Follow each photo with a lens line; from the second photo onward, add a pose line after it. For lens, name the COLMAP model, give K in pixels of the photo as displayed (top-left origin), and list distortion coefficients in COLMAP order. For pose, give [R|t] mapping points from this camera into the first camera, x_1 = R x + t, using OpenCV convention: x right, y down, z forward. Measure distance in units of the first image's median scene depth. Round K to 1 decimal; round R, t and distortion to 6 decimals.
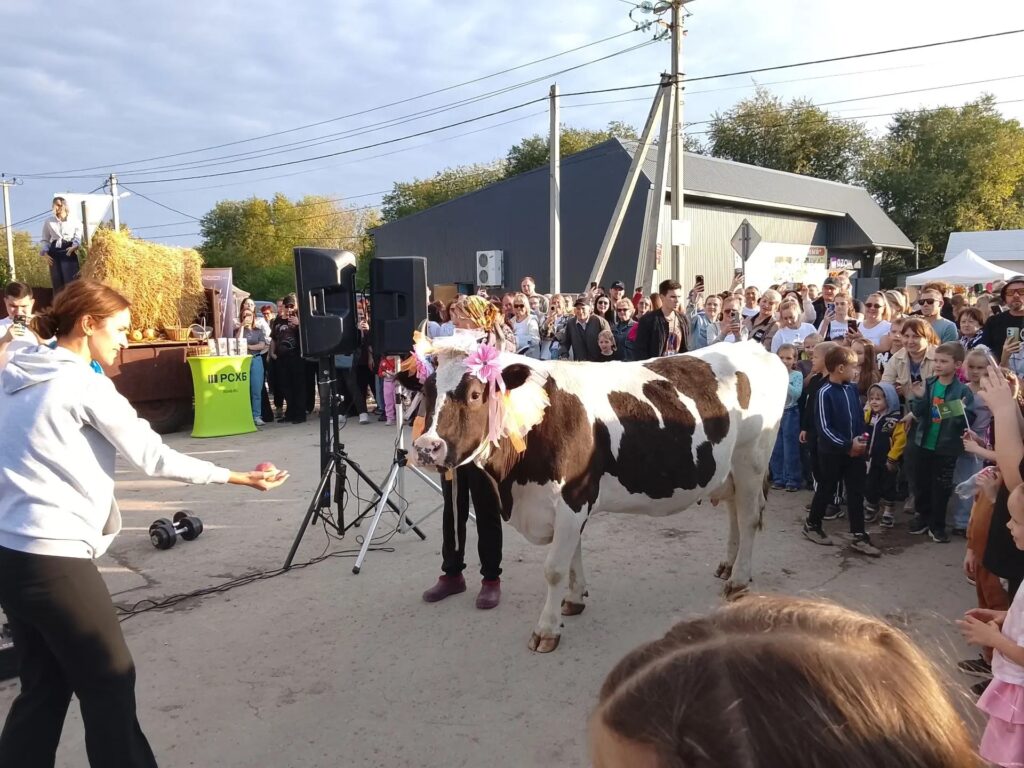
lens RADIAL K [[797.5, 0, 515.7], [0, 797.5, 386.8], [0, 0, 1]] dist [0.107262, -0.185006]
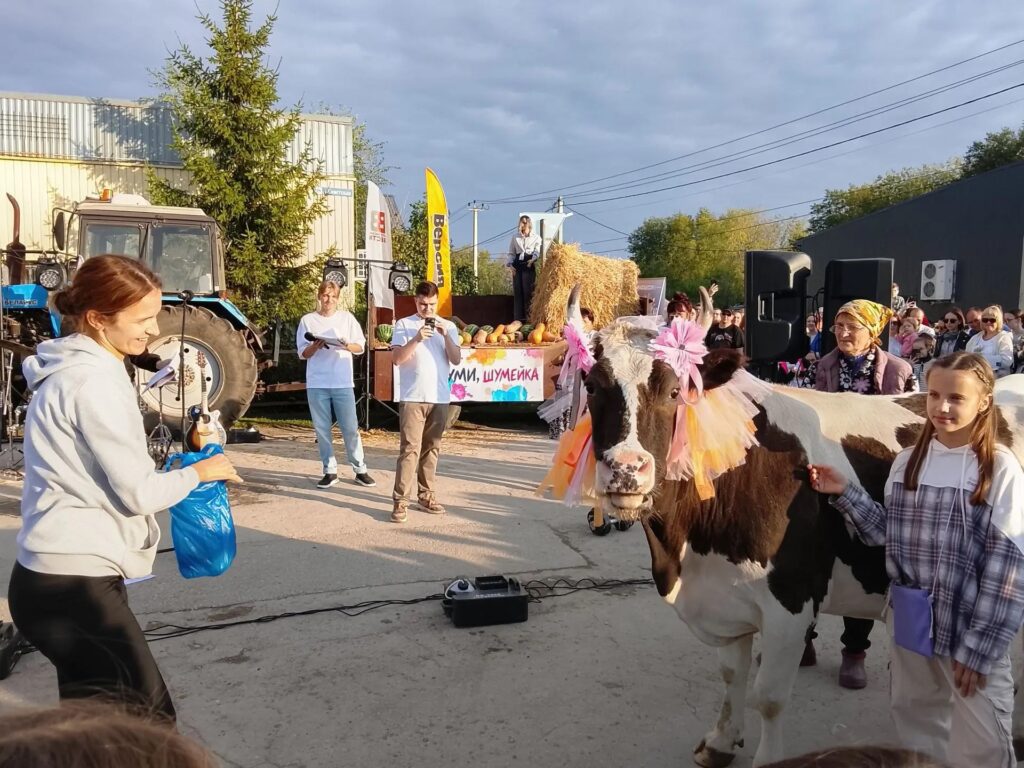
lens RADIAL K [[802.4, 0, 515.2], [0, 802.4, 388.9], [0, 0, 1]] dist [0.090282, -0.152077]
pose [[0.877336, 0.069117, -0.474872, -0.020046], [-0.076284, 0.997077, 0.004187, 0.005782], [0.473774, 0.032551, 0.880045, 0.001048]]
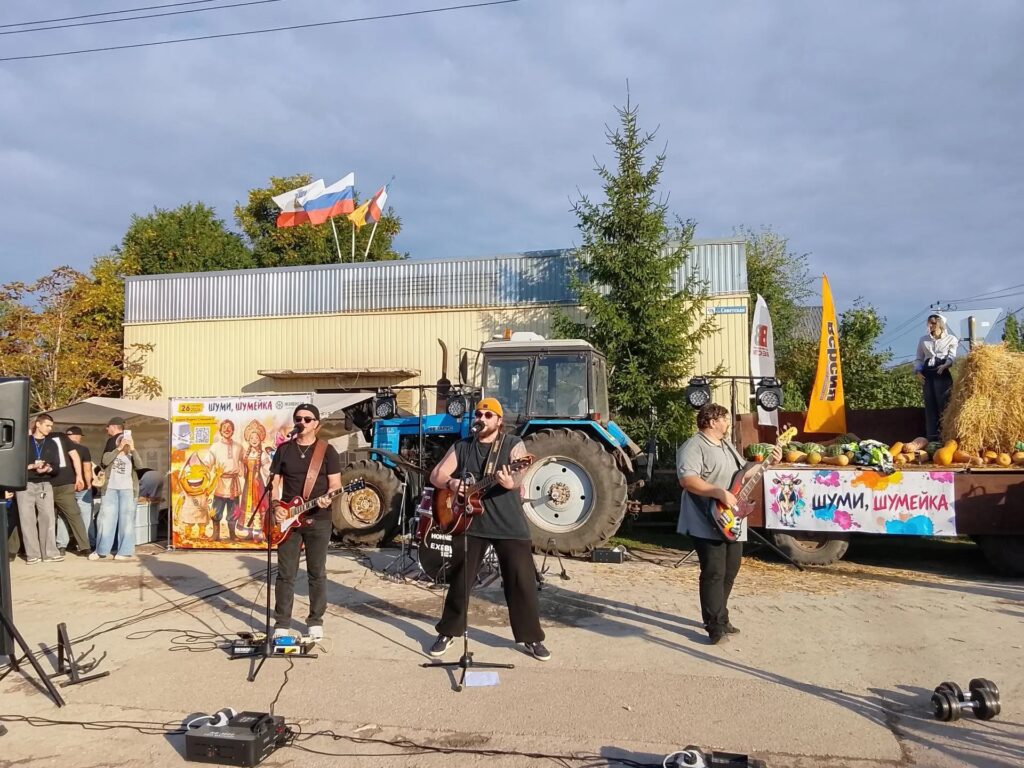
lens RADIAL K [[802.4, 0, 515.2], [0, 802.4, 388.9], [0, 0, 1]] dist [0.090282, -0.152077]
pose [[0.494670, -0.034518, -0.868395, 0.035736], [-0.093119, 0.991354, -0.092449, -0.007569], [0.864078, 0.126596, 0.487178, 0.095006]]
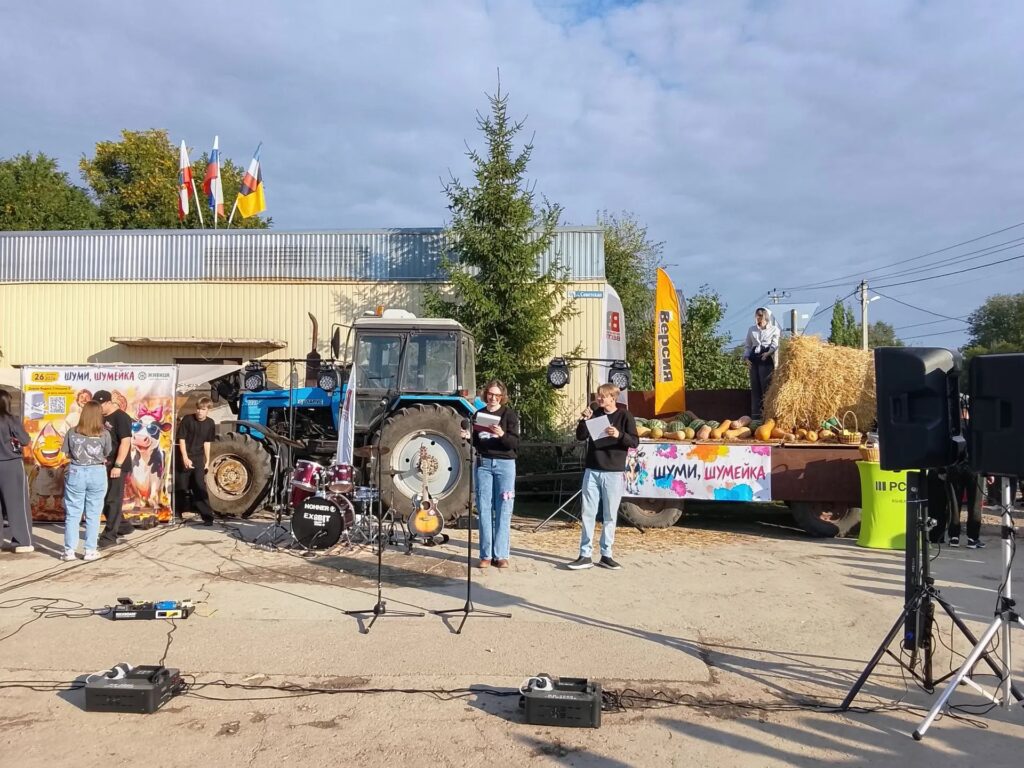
lens RADIAL K [[804.3, 0, 521.3], [0, 804.3, 388.5], [0, 0, 1]] dist [0.097616, -0.154689]
pose [[0.640076, 0.006290, -0.768286, 0.079952], [-0.099175, 0.992277, -0.074501, -0.009337], [0.761884, 0.123882, 0.635756, 0.055675]]
